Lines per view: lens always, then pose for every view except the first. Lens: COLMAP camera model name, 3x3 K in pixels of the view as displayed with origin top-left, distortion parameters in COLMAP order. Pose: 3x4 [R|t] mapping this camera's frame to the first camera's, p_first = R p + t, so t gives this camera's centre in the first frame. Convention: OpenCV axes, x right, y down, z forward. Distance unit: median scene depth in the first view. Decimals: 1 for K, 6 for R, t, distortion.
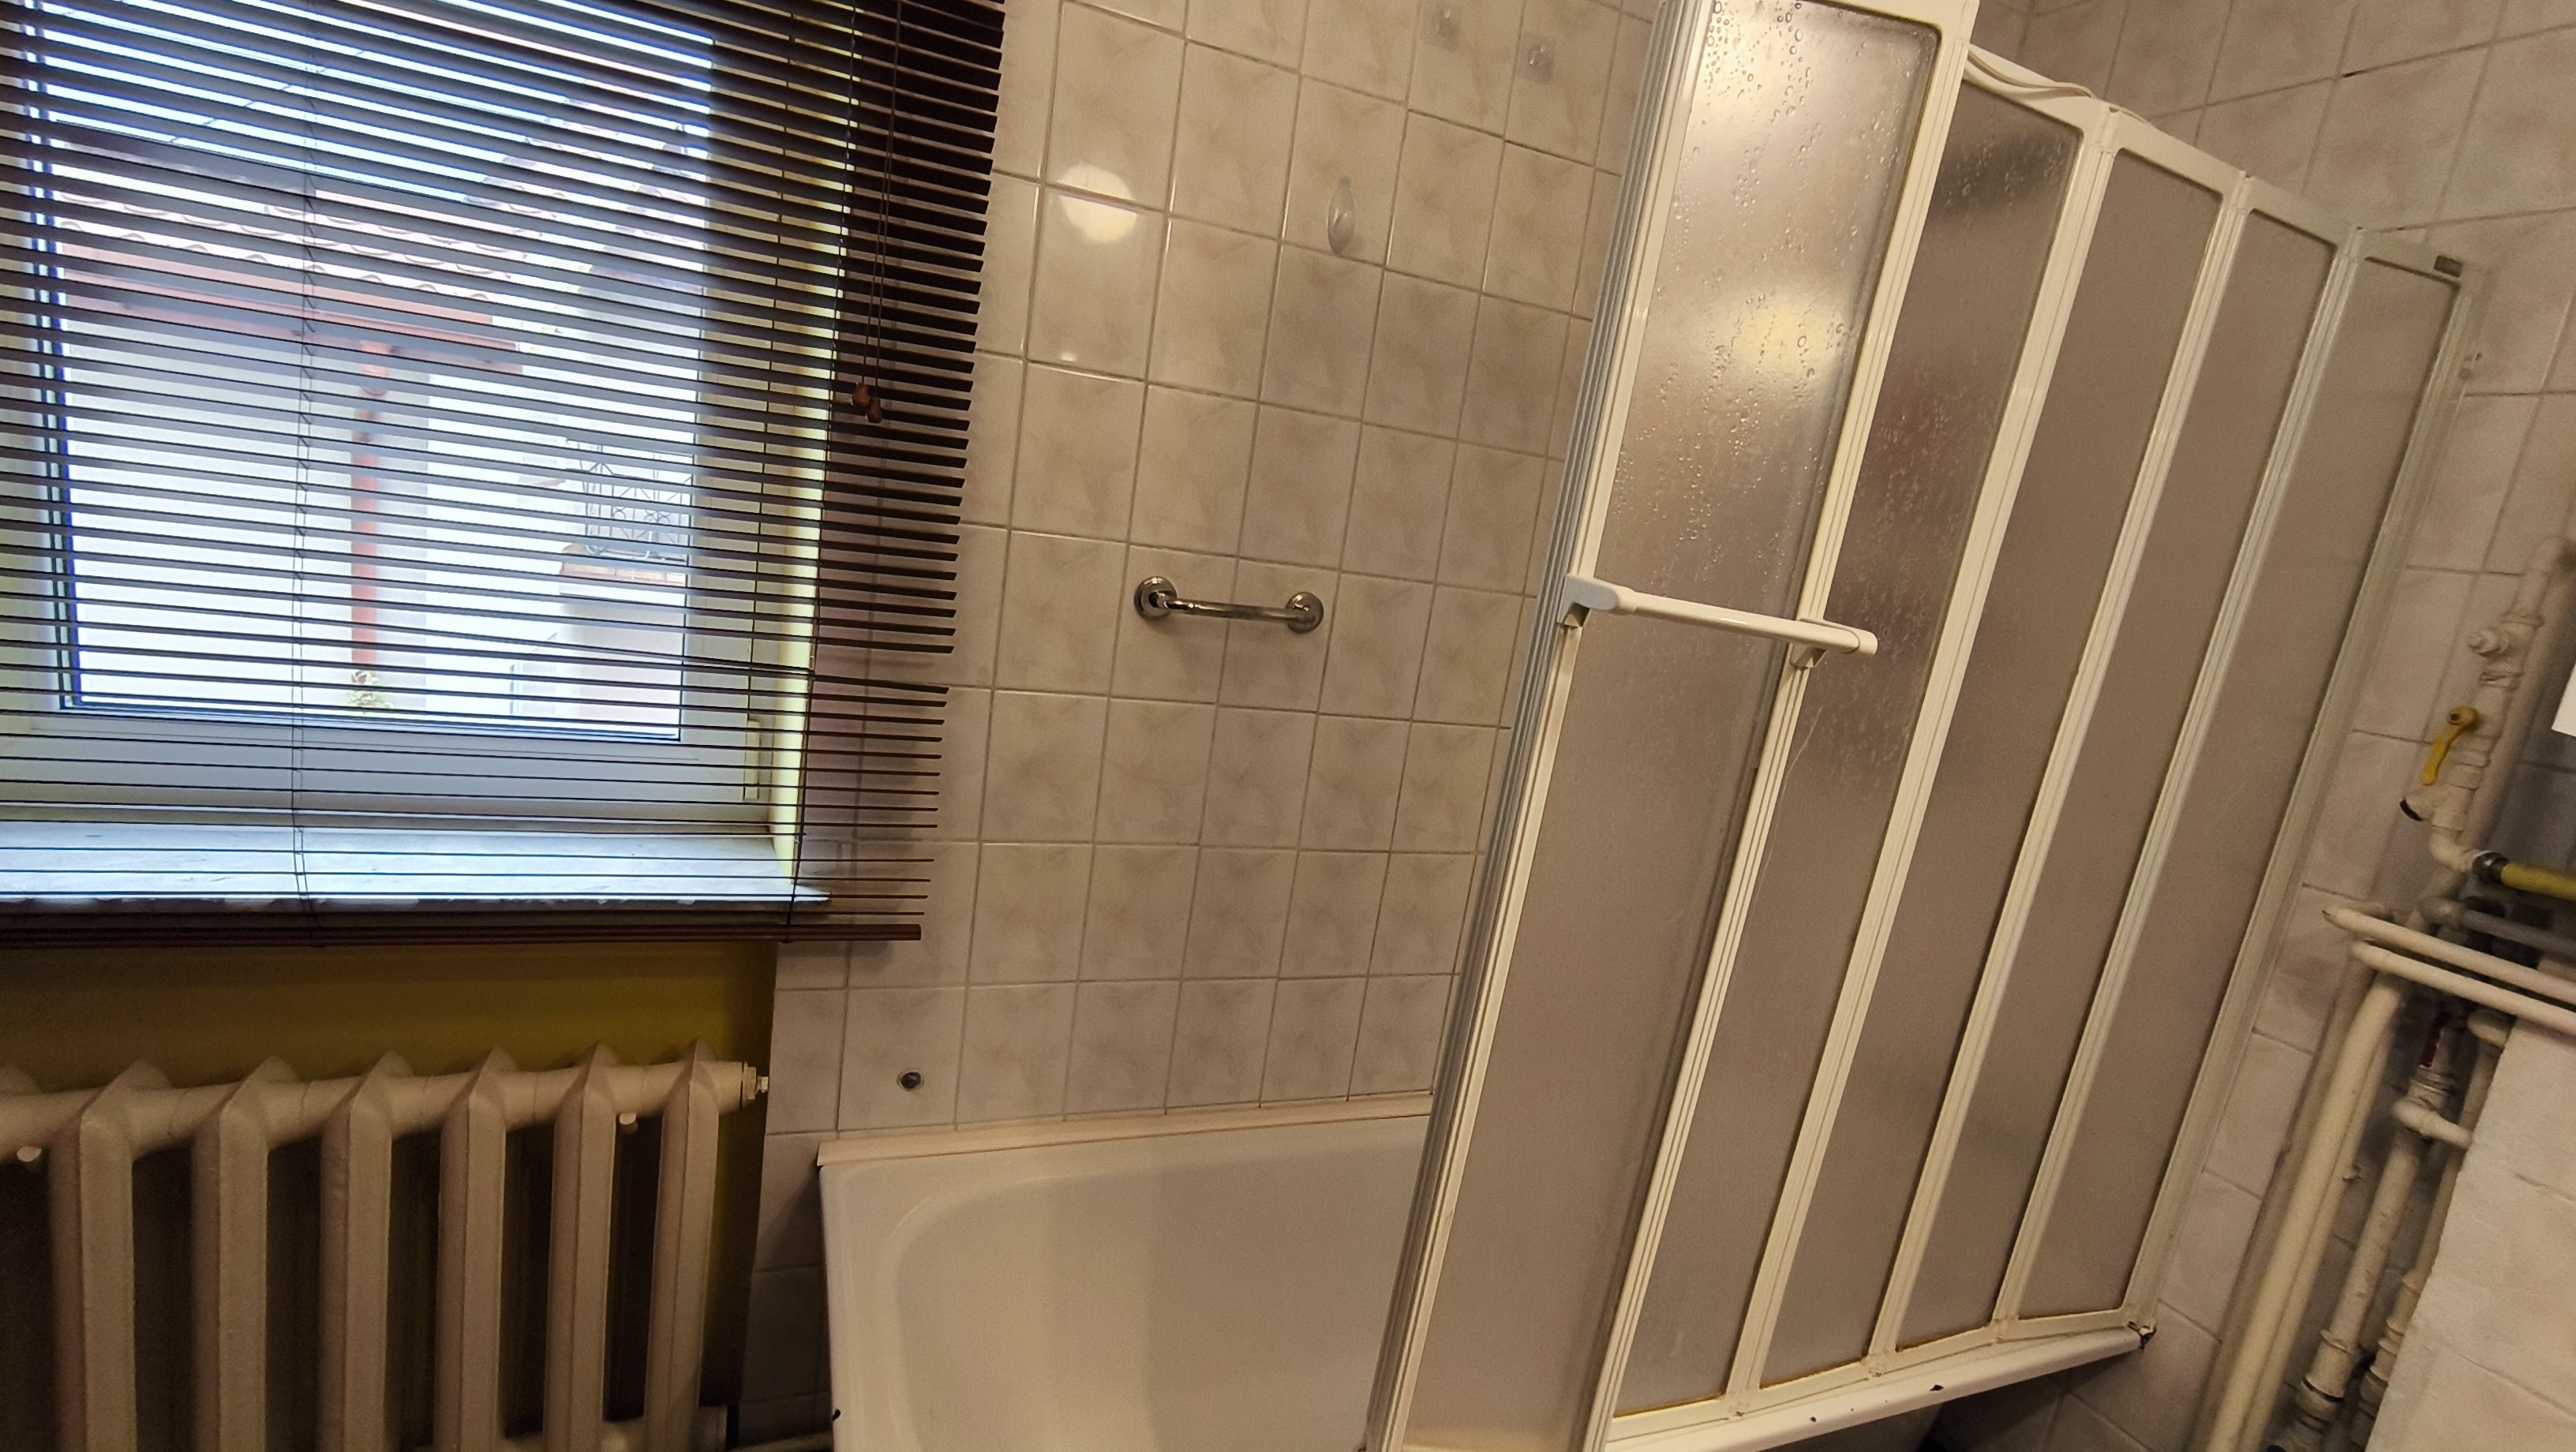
lens RADIAL K [[1179.9, 0, 1288.0], [0, 1179.9, 726.0], [0, 0, 1]] dist [-0.001850, -0.001331]
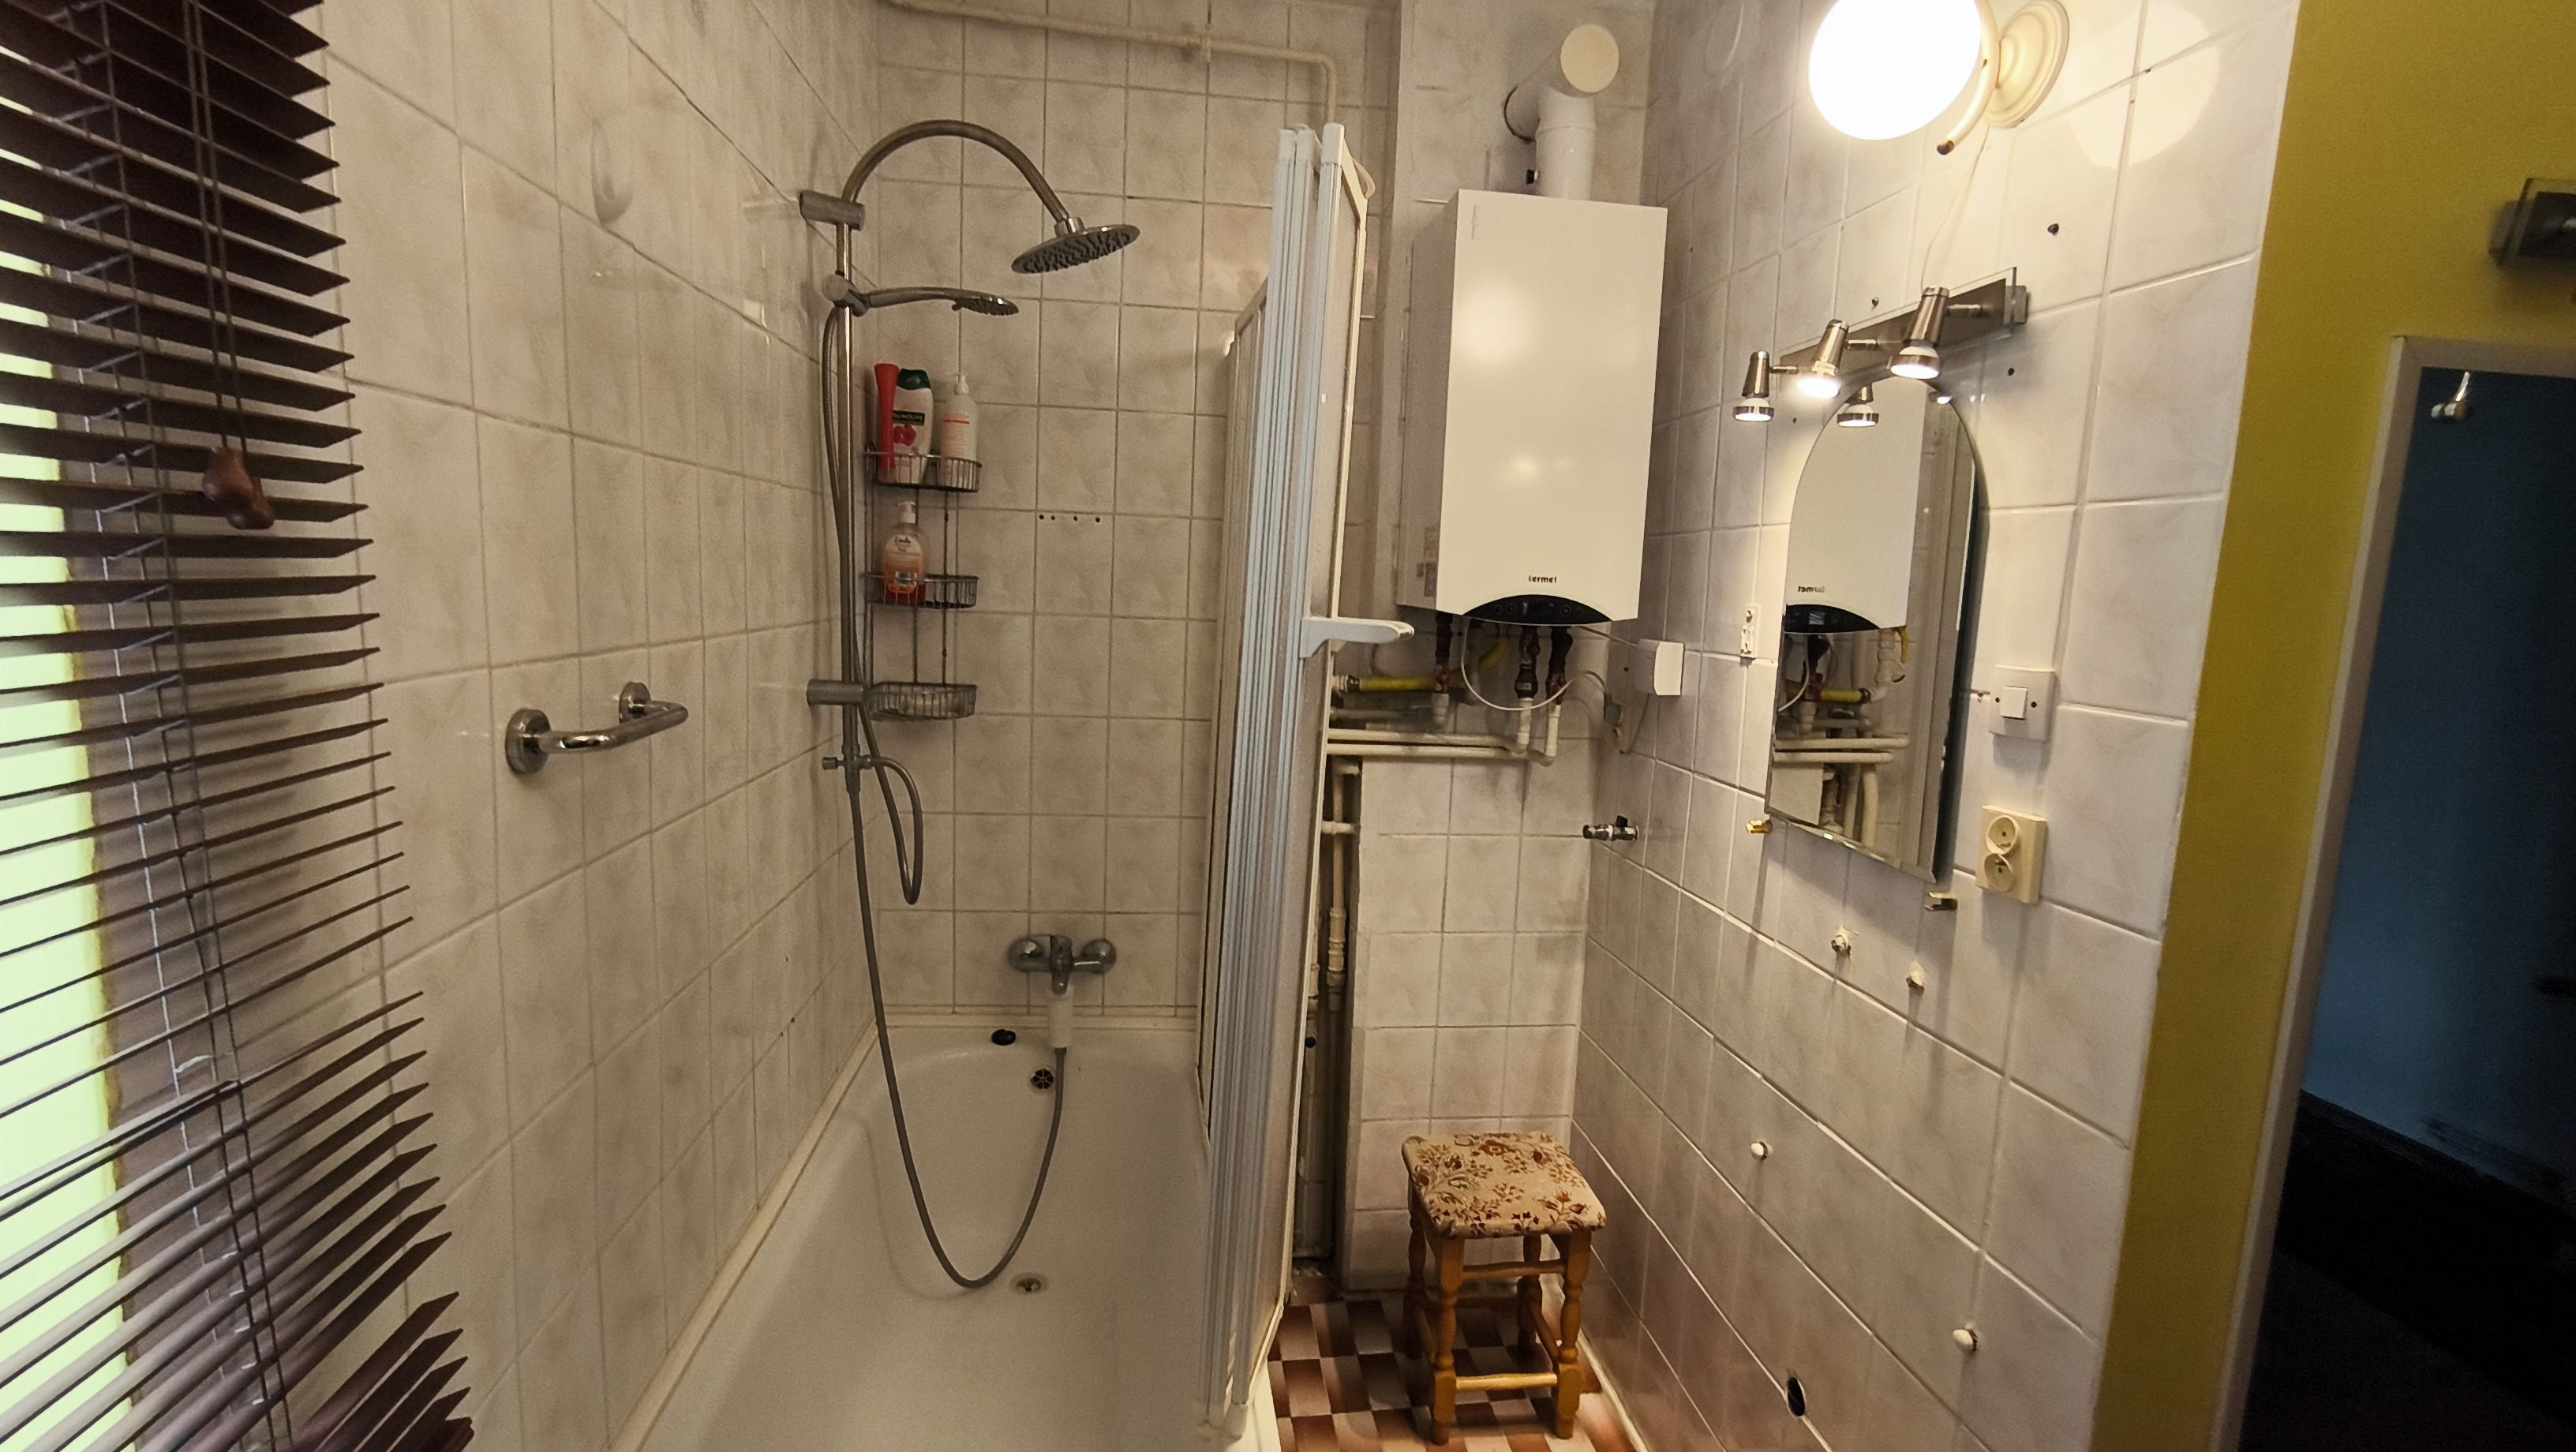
lens RADIAL K [[1164.5, 0, 1292.1], [0, 1164.5, 740.7], [0, 0, 1]] dist [0.001970, 0.000518]
pose [[0.280749, -0.264540, 0.922604, -0.713149], [0.179019, 0.958829, 0.220451, -0.211927], [-0.942938, 0.103272, 0.316548, 0.481971]]
